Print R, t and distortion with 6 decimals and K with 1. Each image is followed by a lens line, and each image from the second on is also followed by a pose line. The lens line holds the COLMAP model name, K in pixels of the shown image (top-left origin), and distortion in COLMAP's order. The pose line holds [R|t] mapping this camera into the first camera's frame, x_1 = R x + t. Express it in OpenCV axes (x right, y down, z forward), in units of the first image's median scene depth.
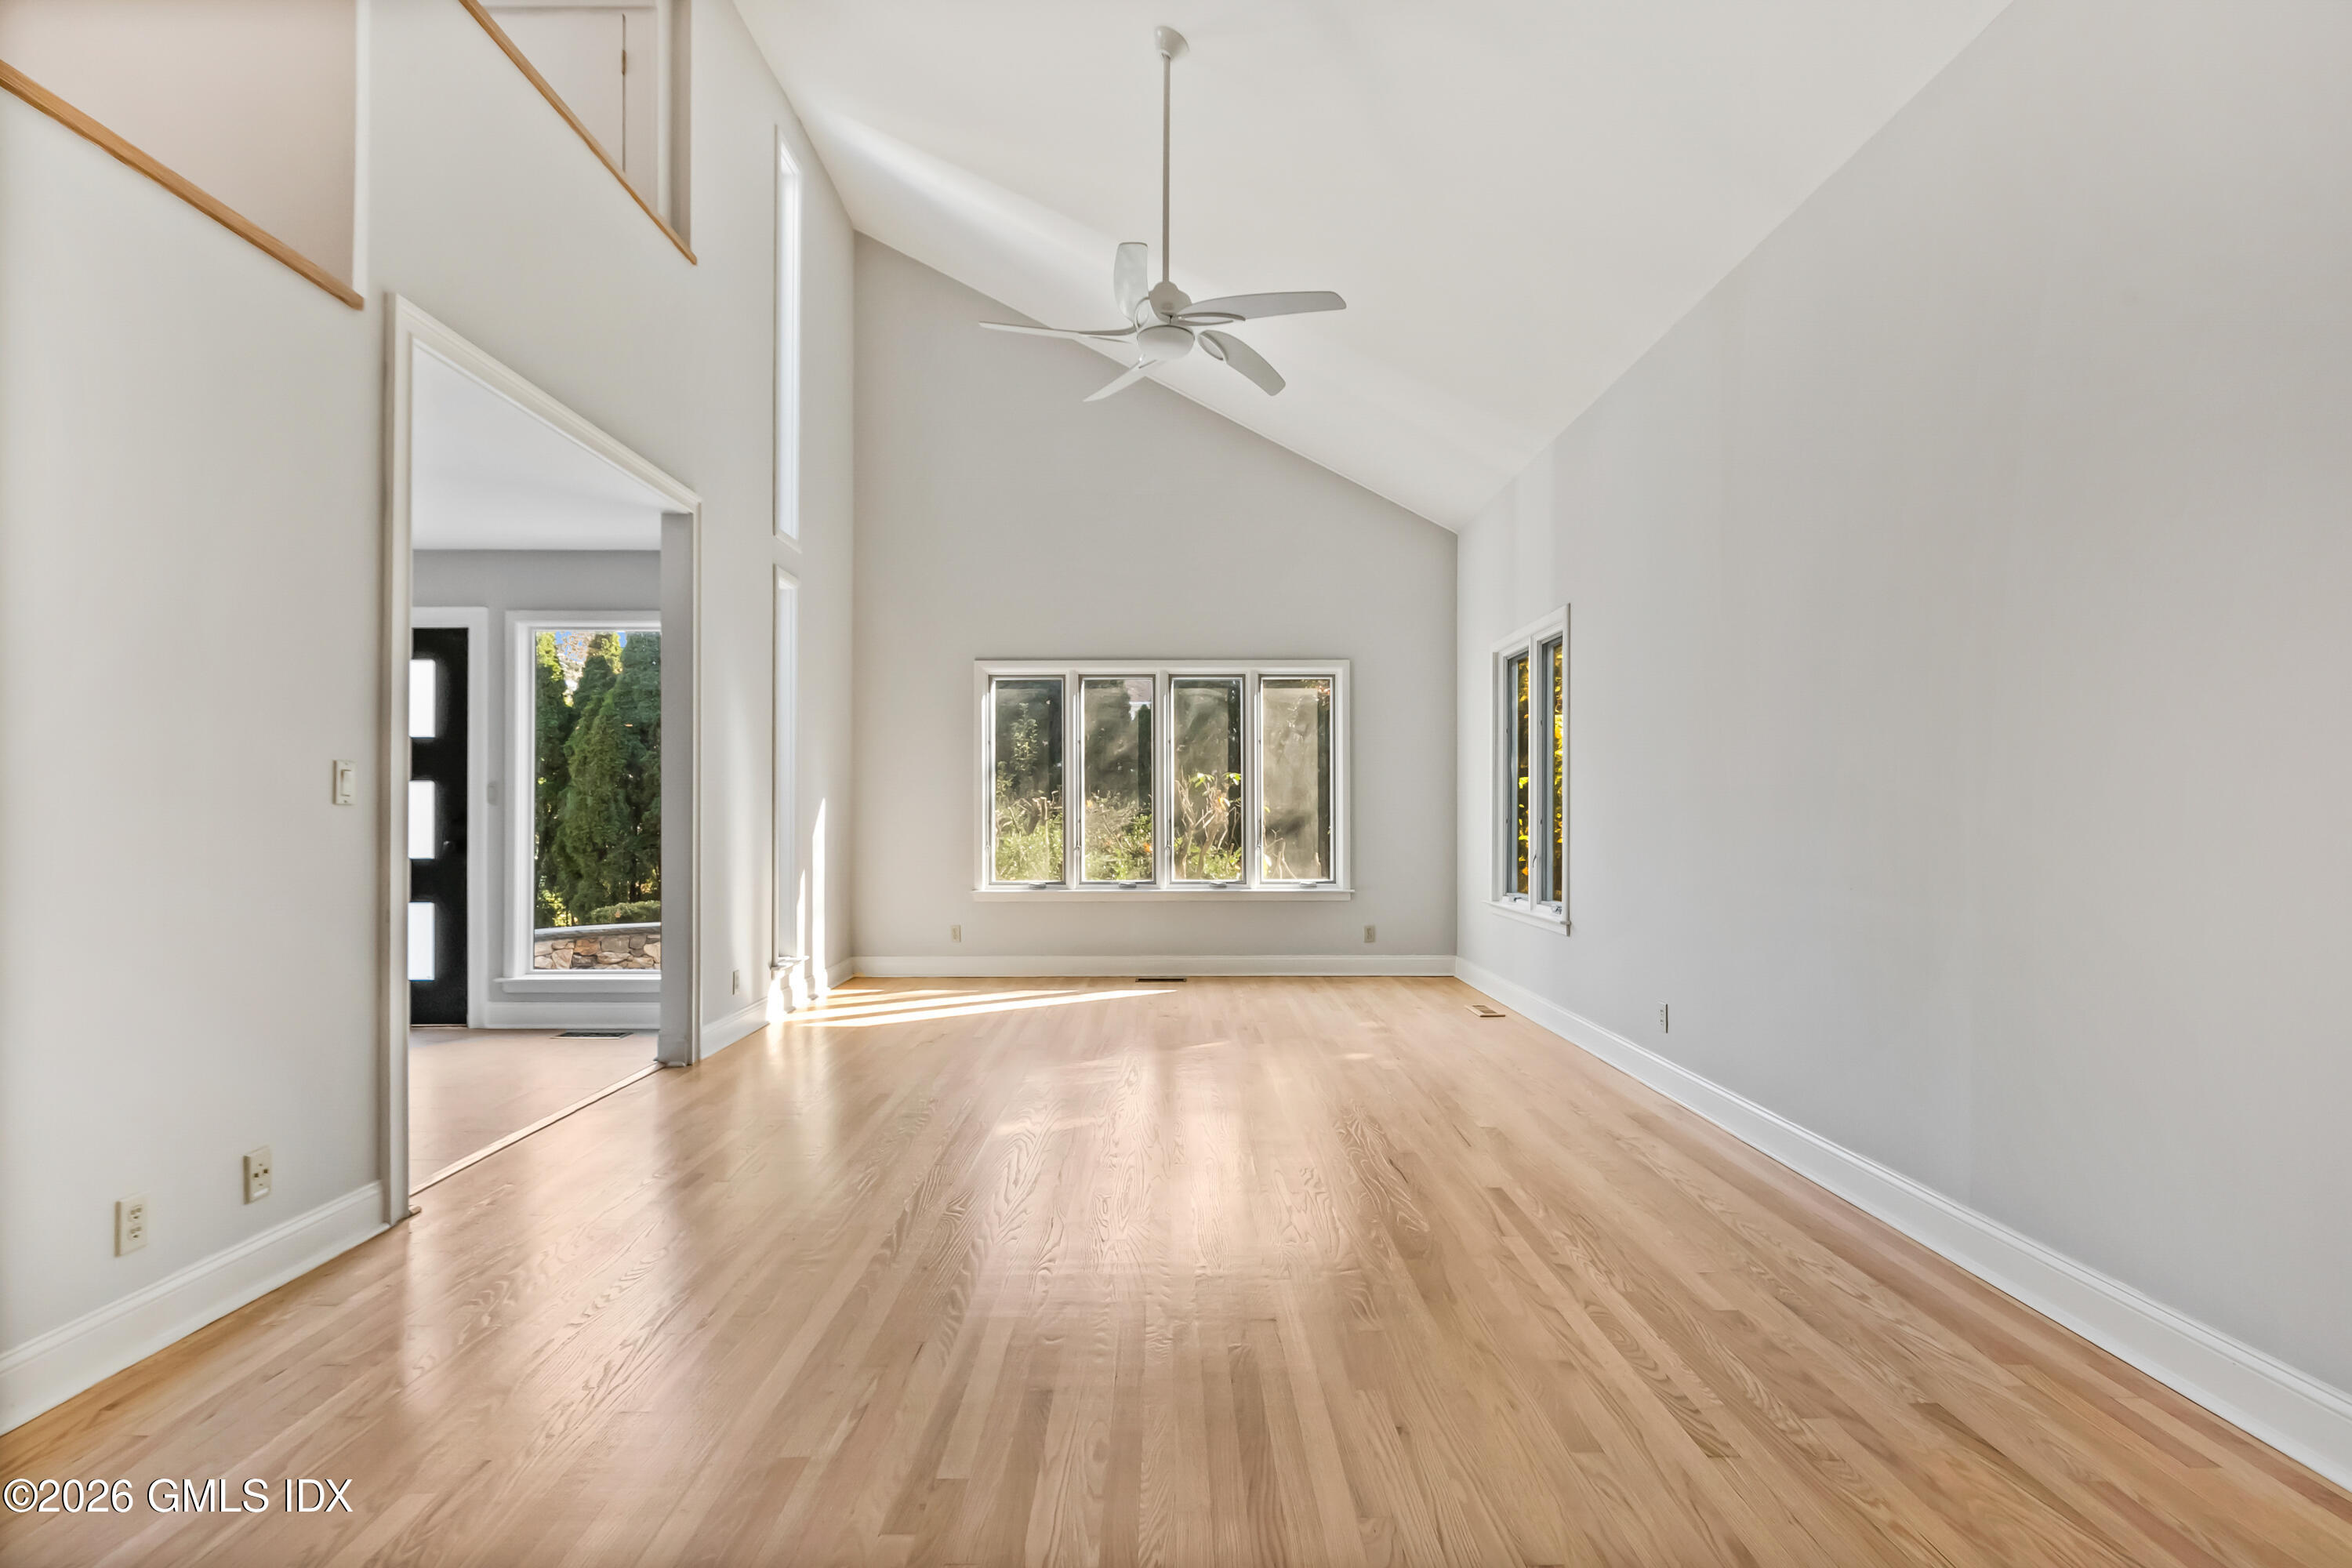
lens RADIAL K [[1120.9, 0, 1163.5], [0, 1120.9, 800.3], [0, 0, 1]] dist [-0.002737, -0.000499]
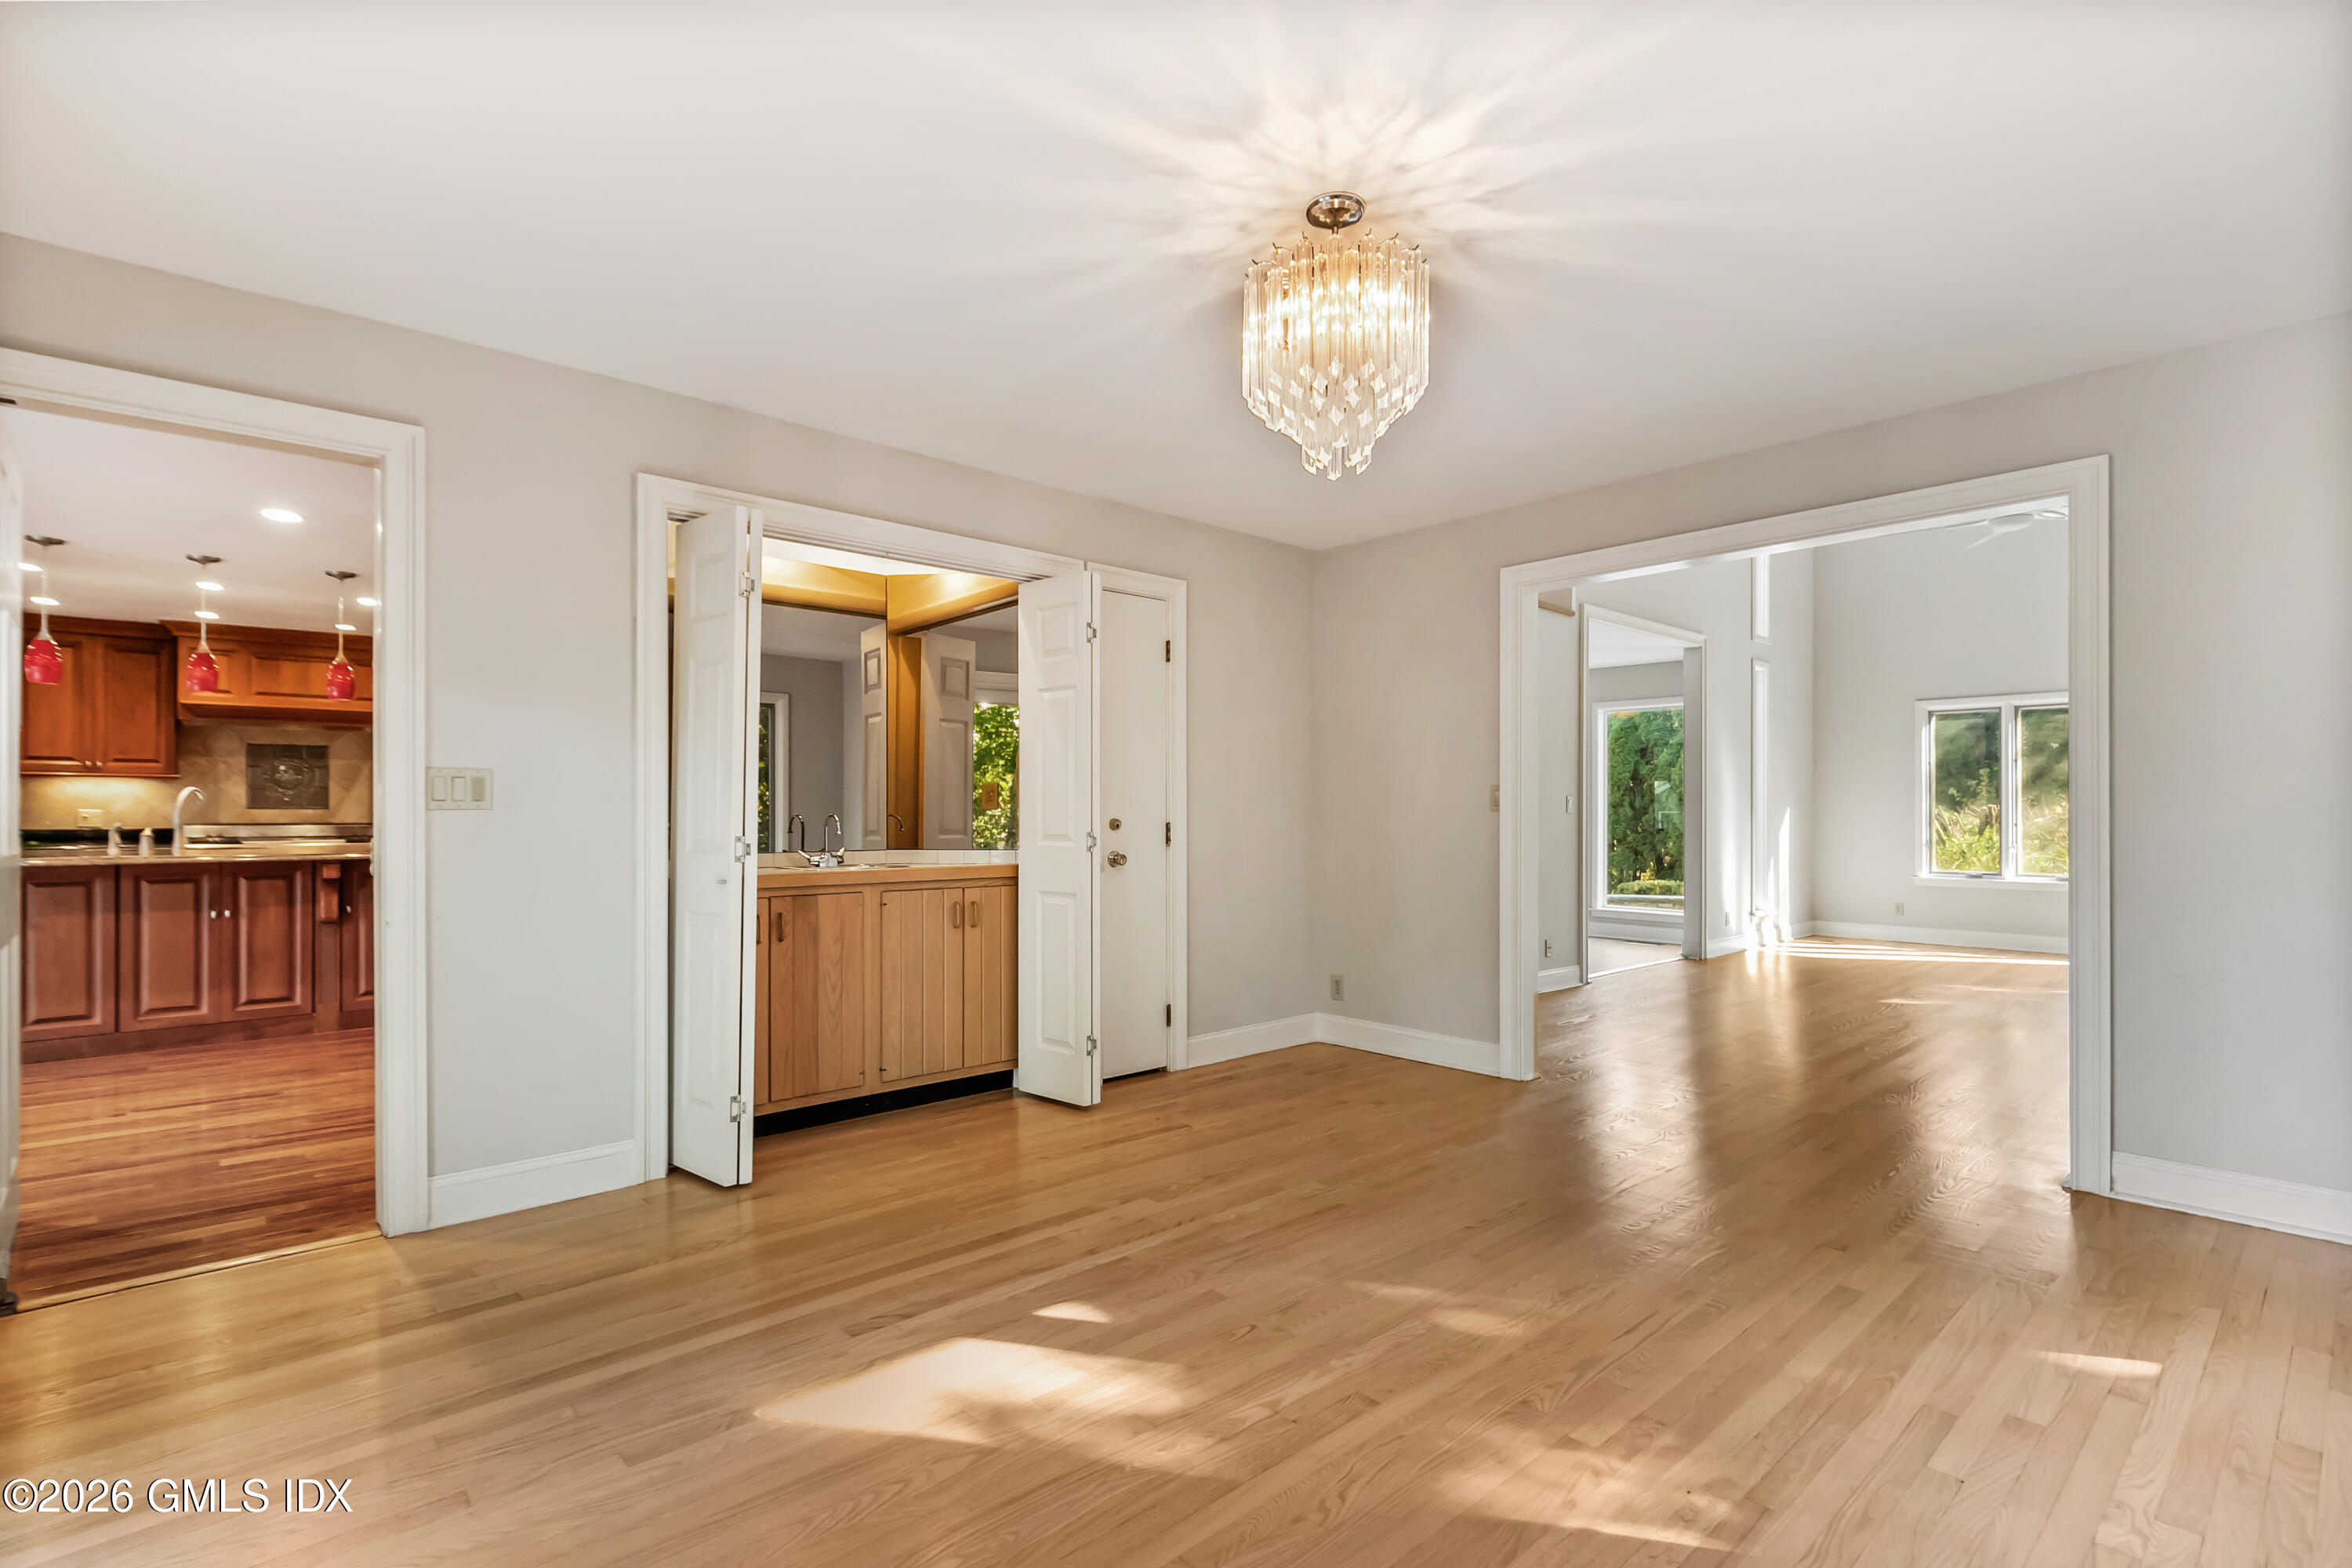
lens RADIAL K [[1120.9, 0, 1160.5], [0, 1120.9, 805.4], [0, 0, 1]] dist [-0.002737, -0.000499]
pose [[0.678739, 0.000090, -0.734380, 0.237179], [0.002025, 0.999996, 0.001994, -0.009120], [0.734377, -0.002841, 0.678736, -0.658994]]
